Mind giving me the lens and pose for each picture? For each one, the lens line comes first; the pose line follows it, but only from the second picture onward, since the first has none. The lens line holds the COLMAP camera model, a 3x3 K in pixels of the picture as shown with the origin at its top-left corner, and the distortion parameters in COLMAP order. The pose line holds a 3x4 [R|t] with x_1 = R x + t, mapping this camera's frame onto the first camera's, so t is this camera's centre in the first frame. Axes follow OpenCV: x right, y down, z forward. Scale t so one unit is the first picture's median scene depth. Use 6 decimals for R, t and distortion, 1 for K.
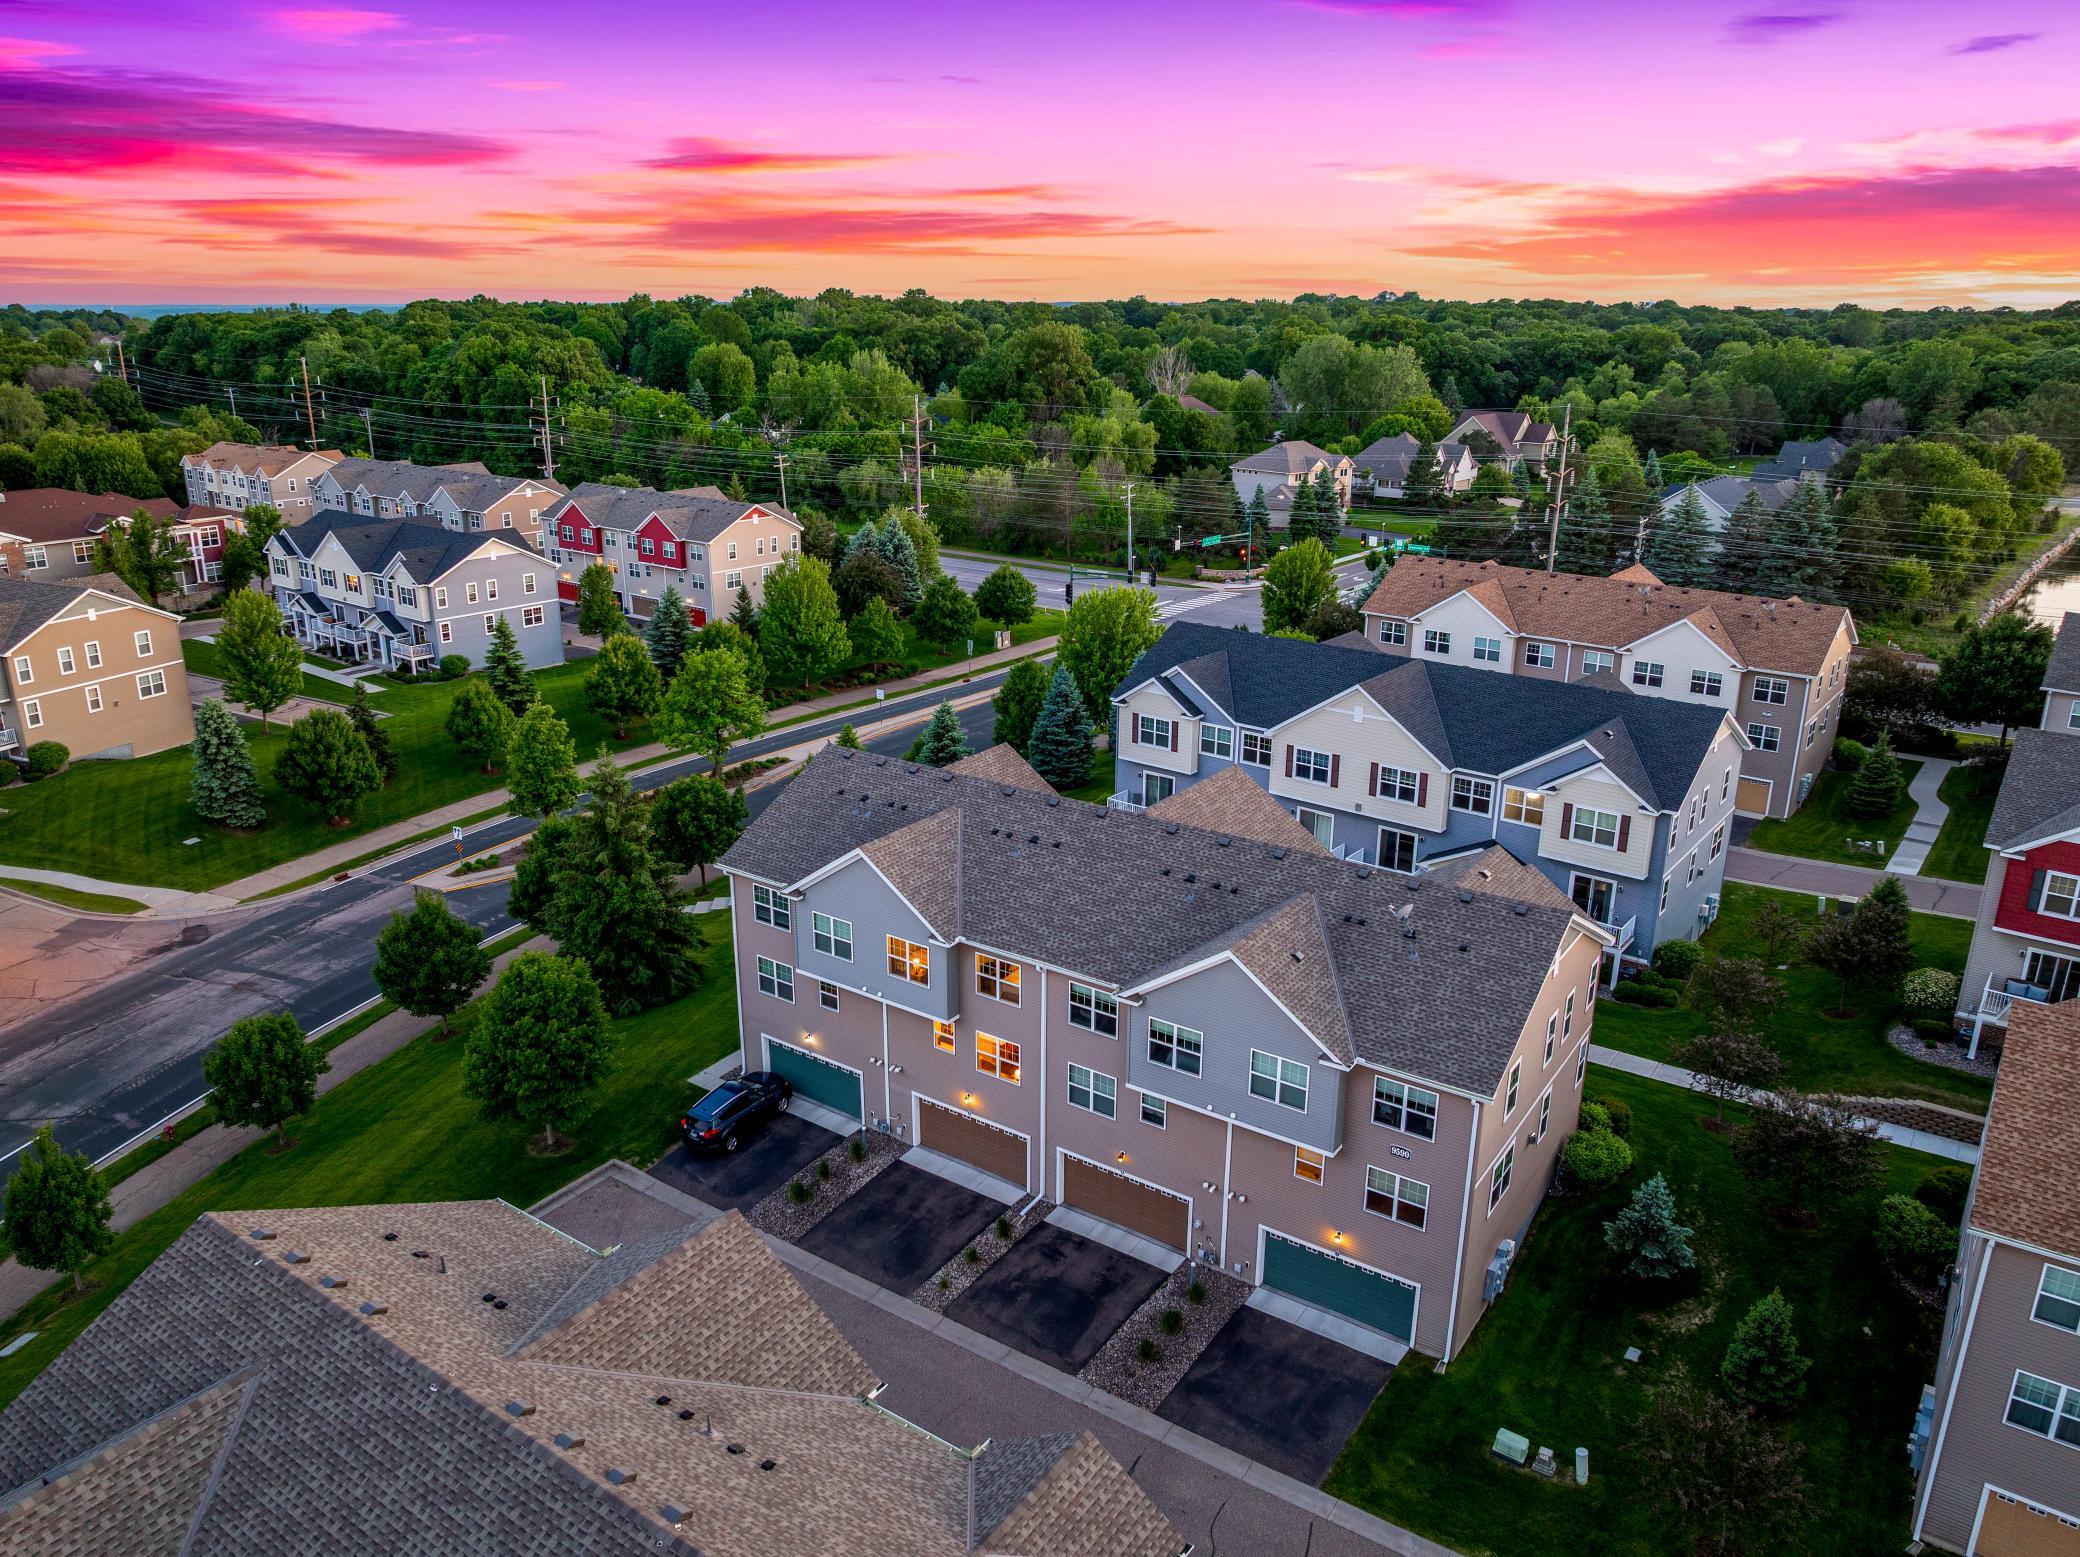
lens RADIAL K [[1463.4, 0, 1042.9], [0, 1463.4, 769.6], [0, 0, 1]] dist [-0.040200, 0.011290]
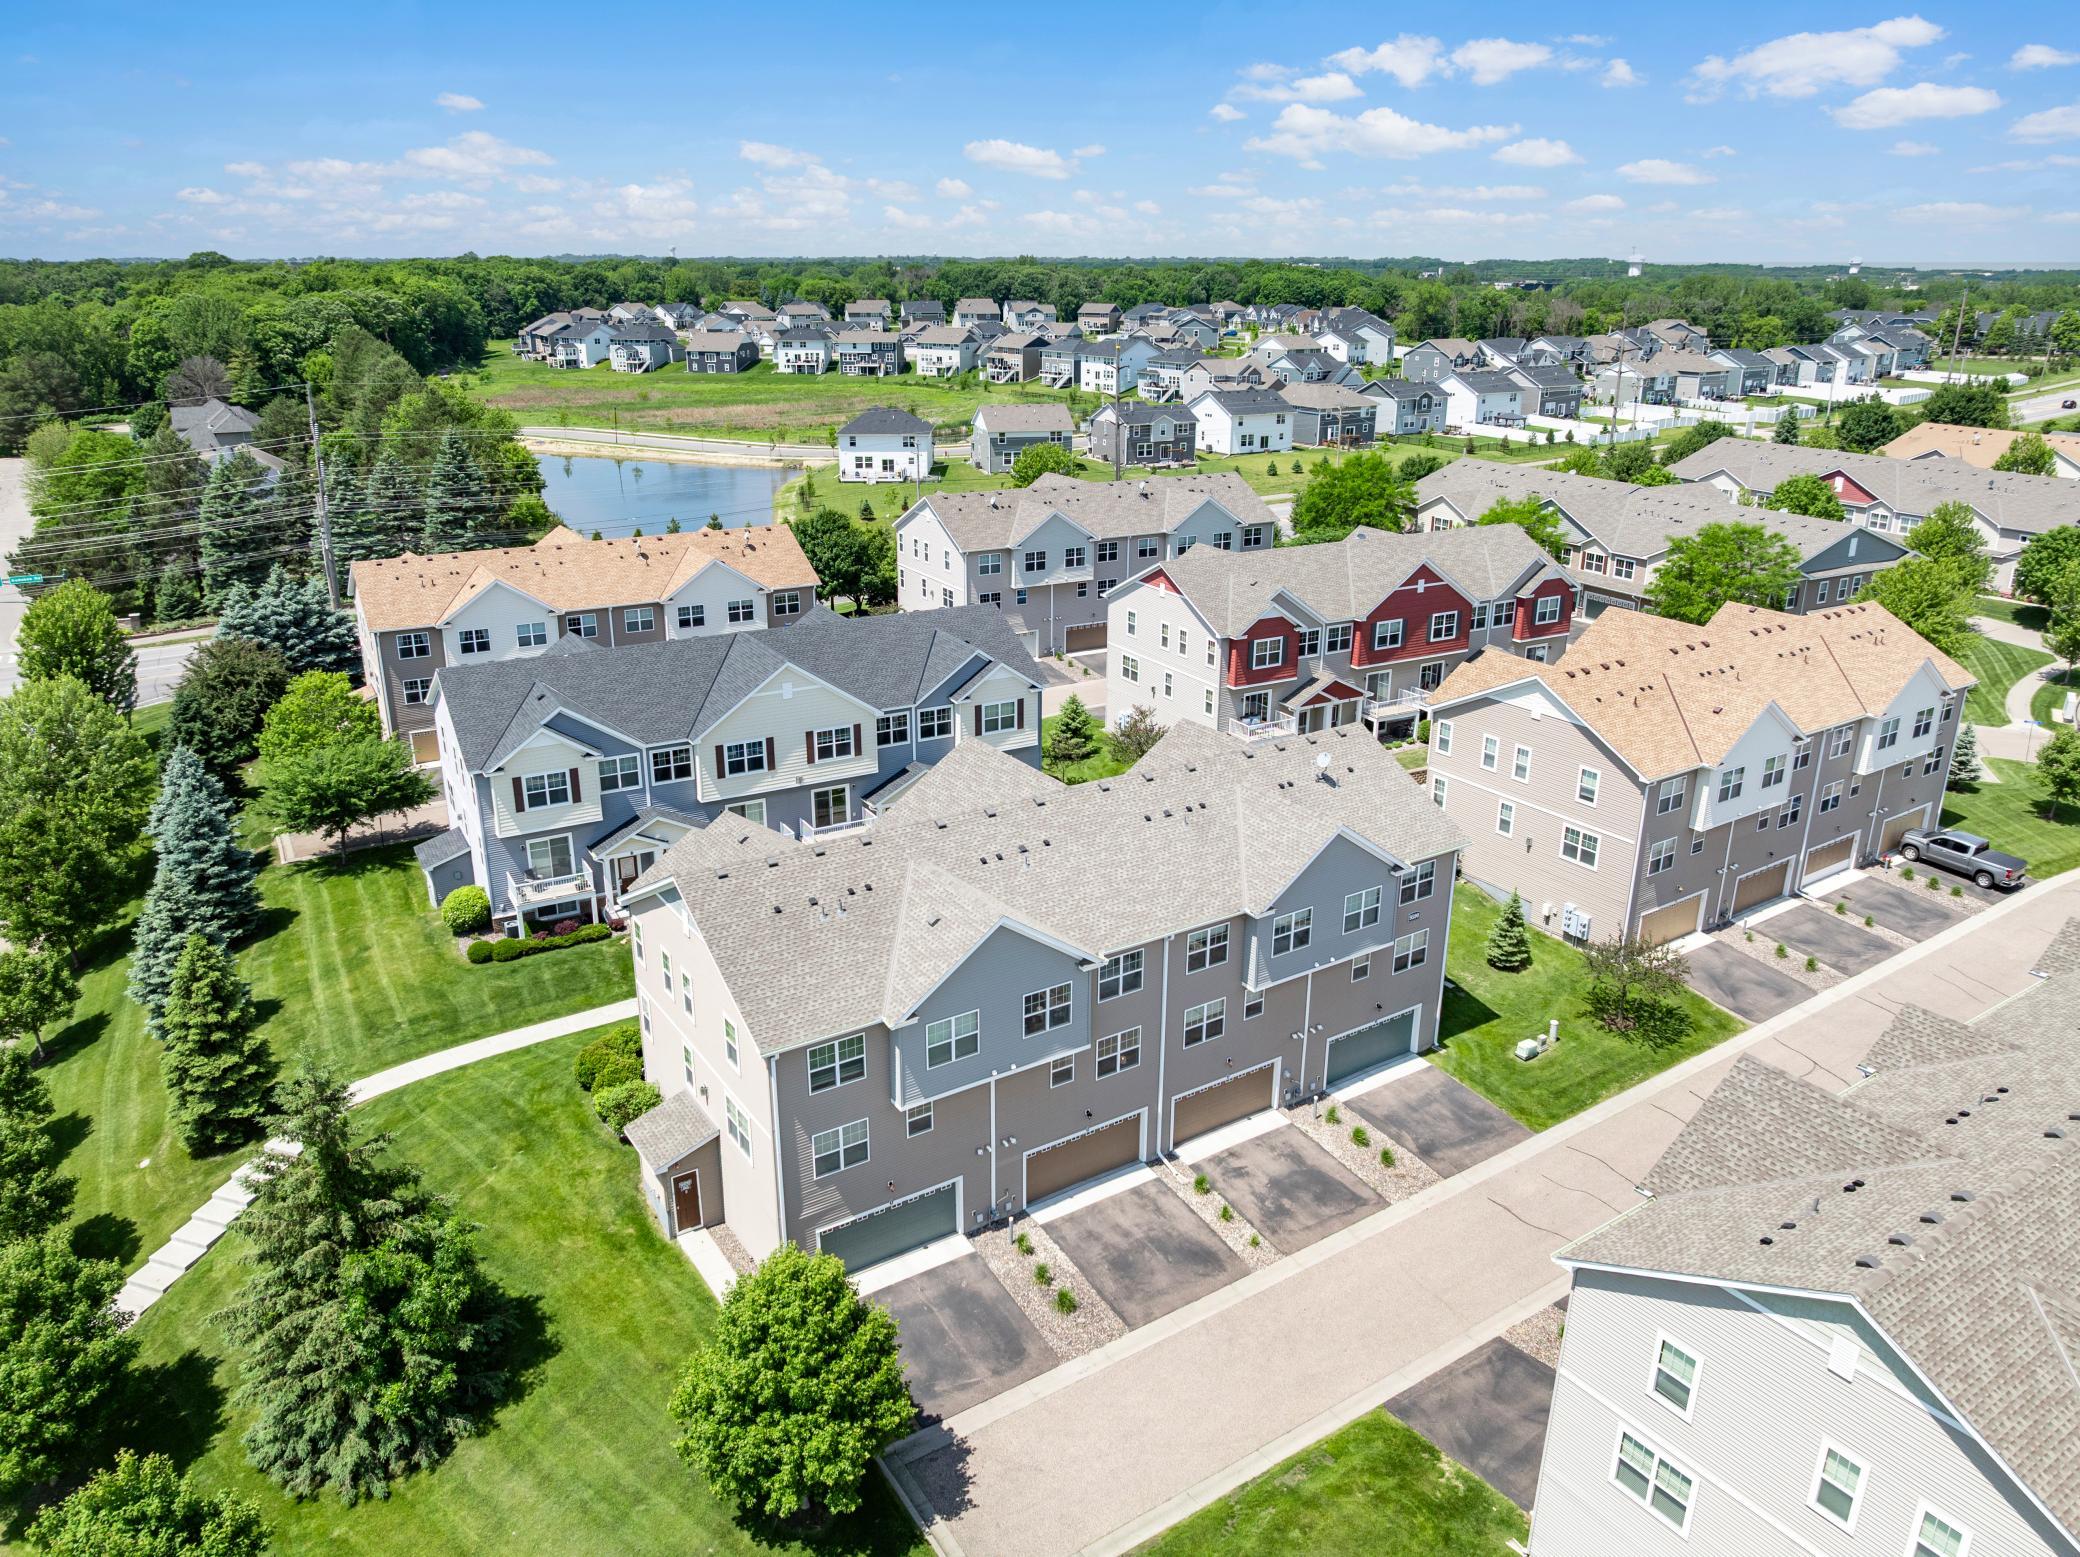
lens RADIAL K [[1461.5, 0, 1042.5], [0, 1461.5, 772.4], [0, 0, 1]] dist [-0.022146, -0.036839]
pose [[0.371010, -0.310044, 0.875343, -0.608234], [0.280219, 0.936057, 0.212779, -0.147472], [-0.885341, 0.166345, 0.434166, 0.406363]]
